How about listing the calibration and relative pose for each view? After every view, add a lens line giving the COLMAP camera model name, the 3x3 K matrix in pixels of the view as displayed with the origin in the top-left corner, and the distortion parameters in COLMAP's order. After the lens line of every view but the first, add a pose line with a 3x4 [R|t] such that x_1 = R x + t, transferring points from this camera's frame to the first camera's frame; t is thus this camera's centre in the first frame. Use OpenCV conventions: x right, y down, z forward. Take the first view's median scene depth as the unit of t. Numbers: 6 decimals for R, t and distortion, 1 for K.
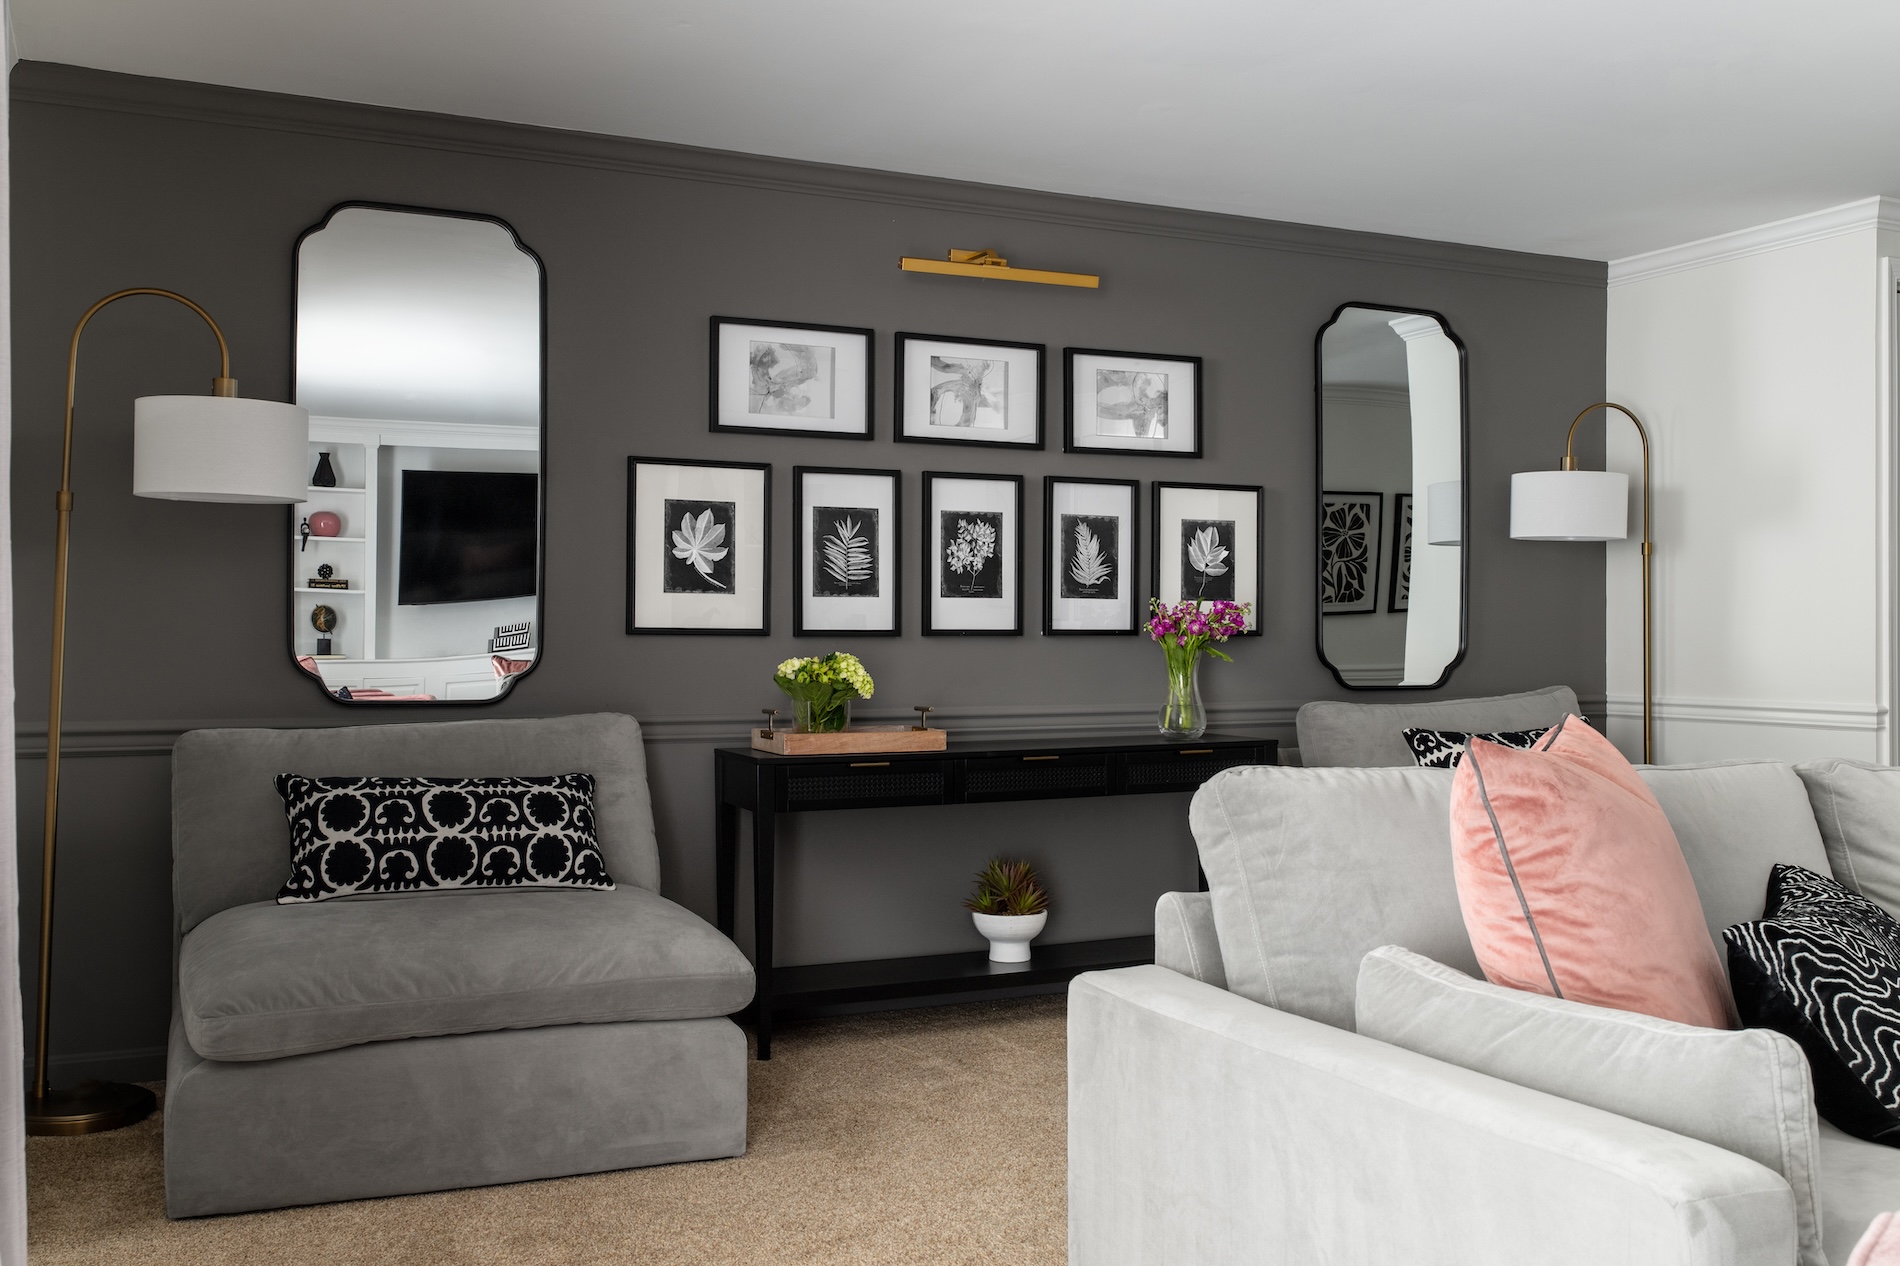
lens RADIAL K [[1731.7, 0, 949.2], [0, 1731.7, 614.3], [0, 0, 1]] dist [-0.026618, 0.000000]
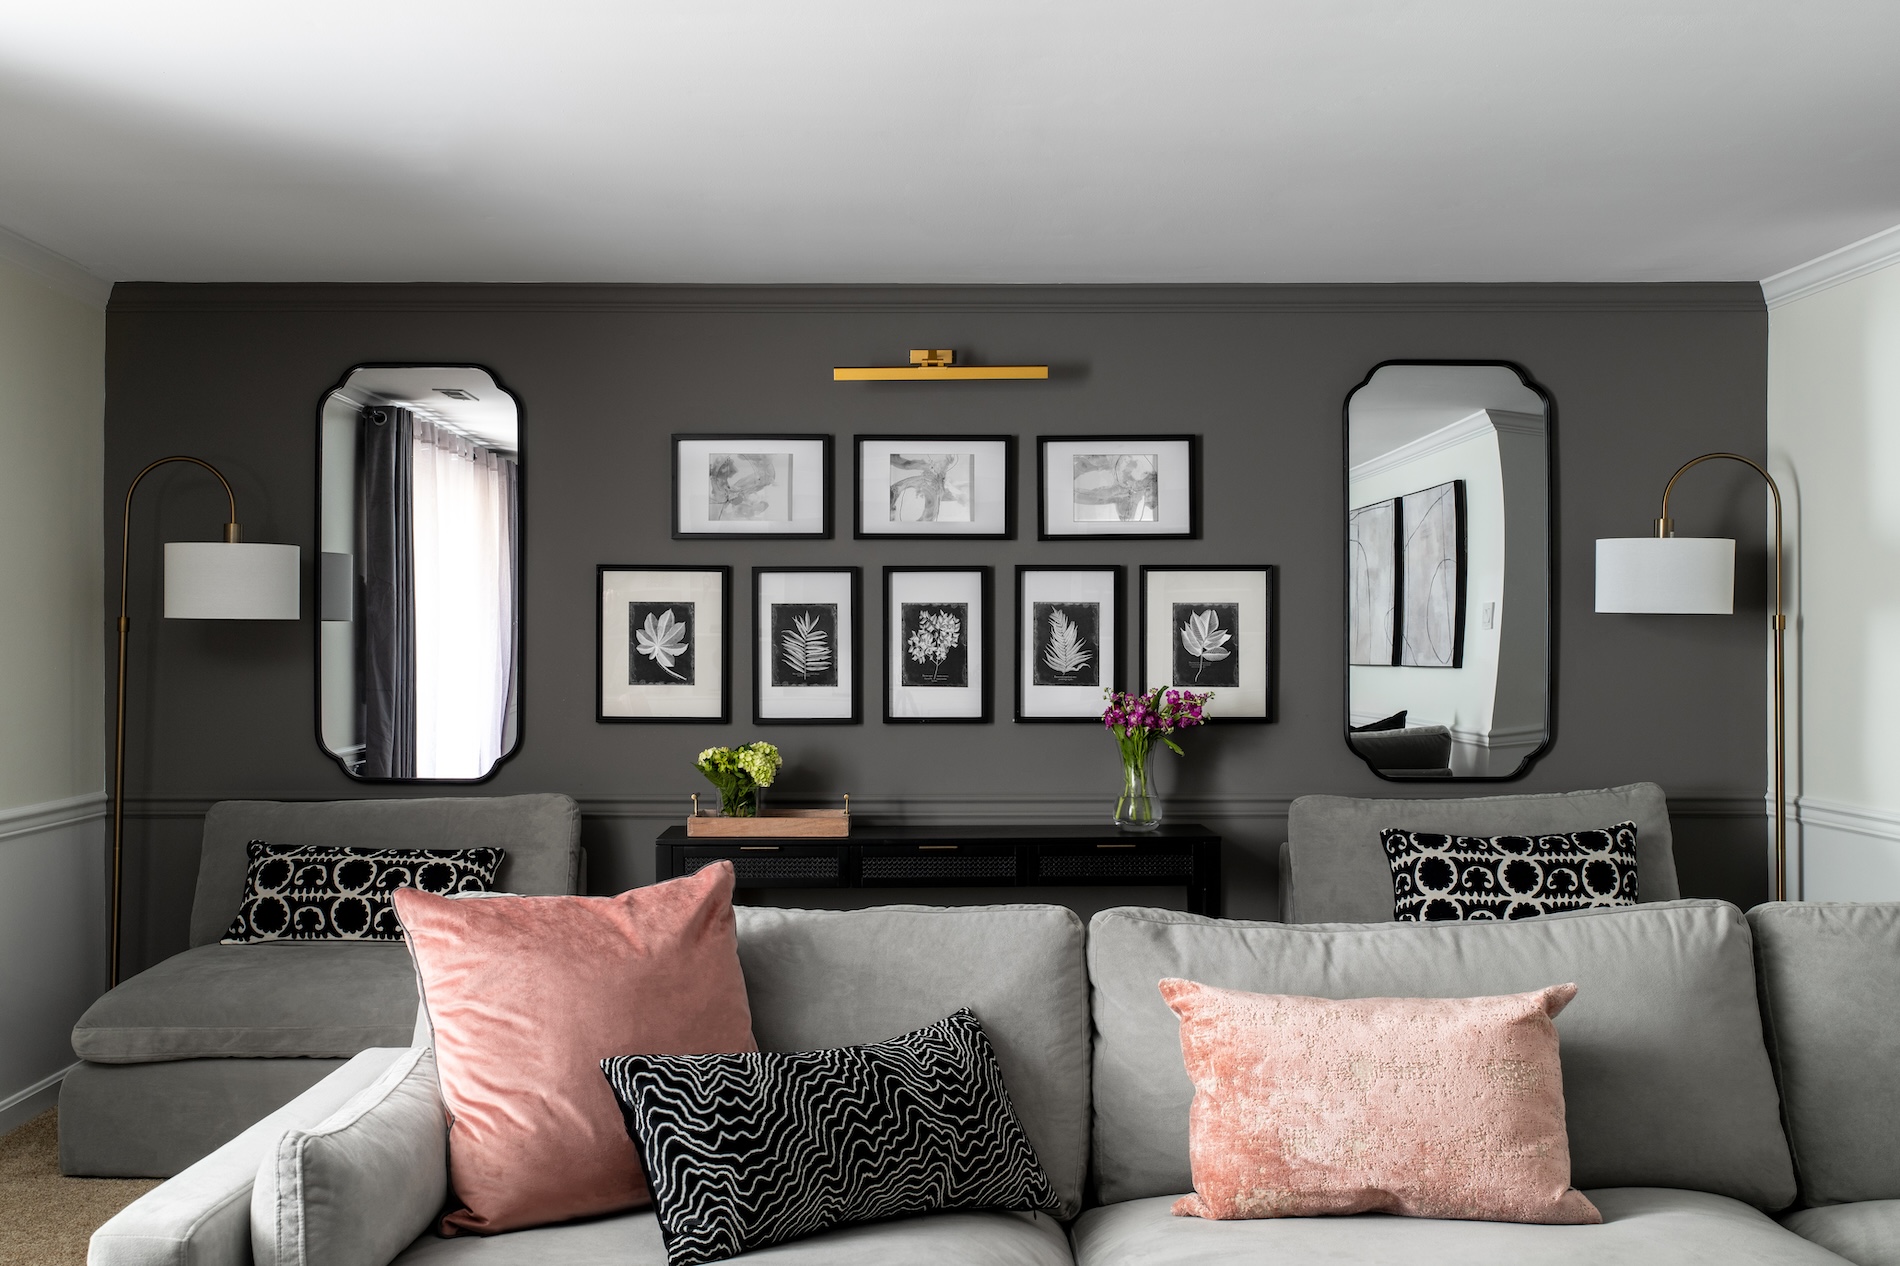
lens RADIAL K [[1955.4, 0, 951.1], [0, 1955.4, 647.2], [0, 0, 1]] dist [-0.007571, 0.000000]
pose [[0.902649, 0.000407, -0.430378, 0.536936], [0.007179, 0.999846, 0.016002, -0.052748], [0.430318, -0.017534, 0.902507, -0.049893]]
